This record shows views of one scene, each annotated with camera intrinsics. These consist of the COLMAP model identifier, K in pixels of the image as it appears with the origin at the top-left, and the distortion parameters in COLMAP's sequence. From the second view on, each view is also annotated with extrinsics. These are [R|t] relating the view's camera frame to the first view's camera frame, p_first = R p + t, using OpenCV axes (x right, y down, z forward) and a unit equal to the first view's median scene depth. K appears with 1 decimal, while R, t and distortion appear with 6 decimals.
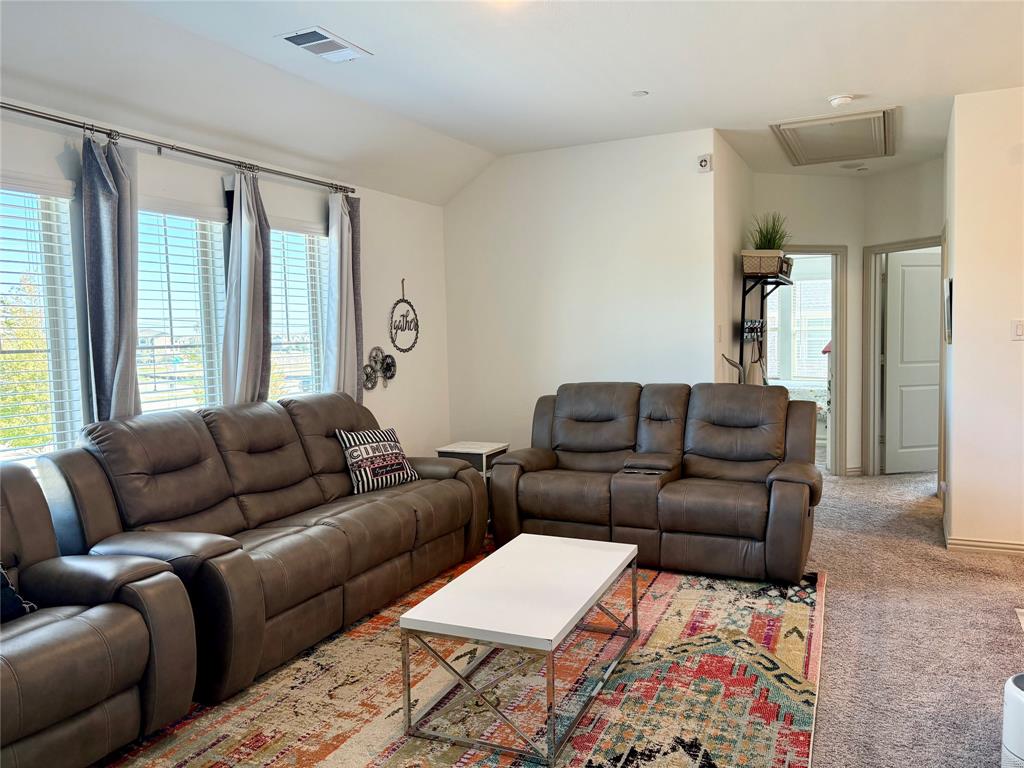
lens RADIAL K [[780.6, 0, 509.1], [0, 780.6, 377.8], [0, 0, 1]] dist [0.028479, -0.014230]
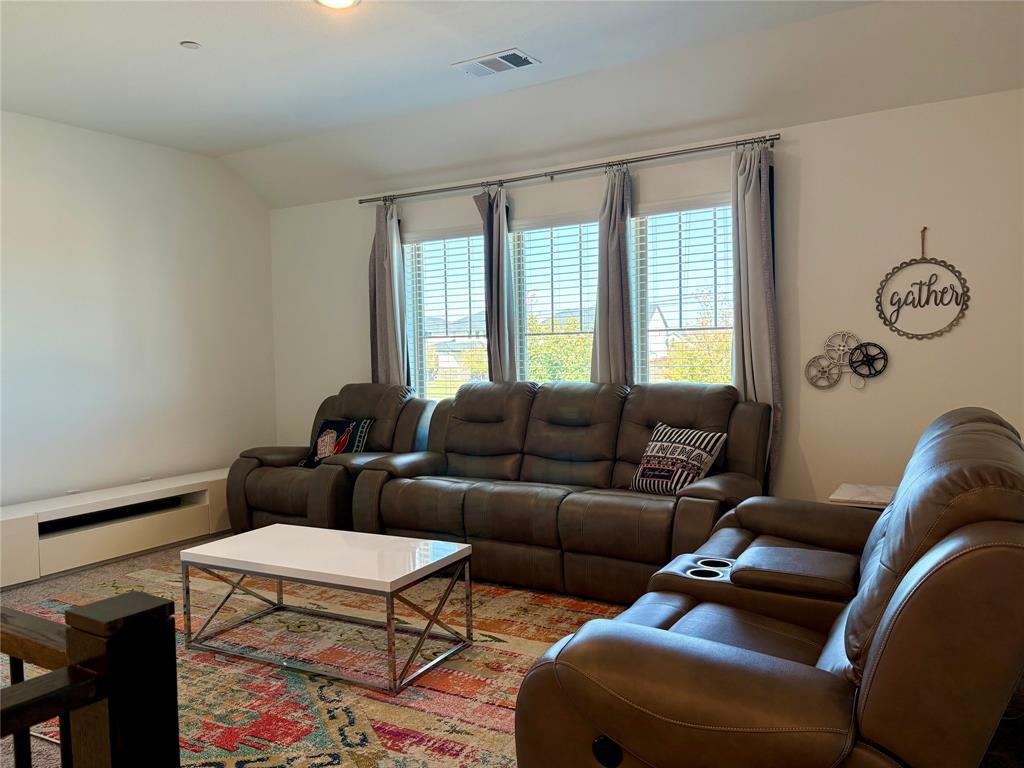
lens RADIAL K [[780.6, 0, 510.5], [0, 780.6, 386.5], [0, 0, 1]] dist [0.028479, -0.014230]
pose [[-0.104260, 0.064651, -0.992446, 0.798668], [-0.037421, 0.996923, 0.068874, -0.036355], [0.993846, 0.044319, -0.101520, 1.027043]]
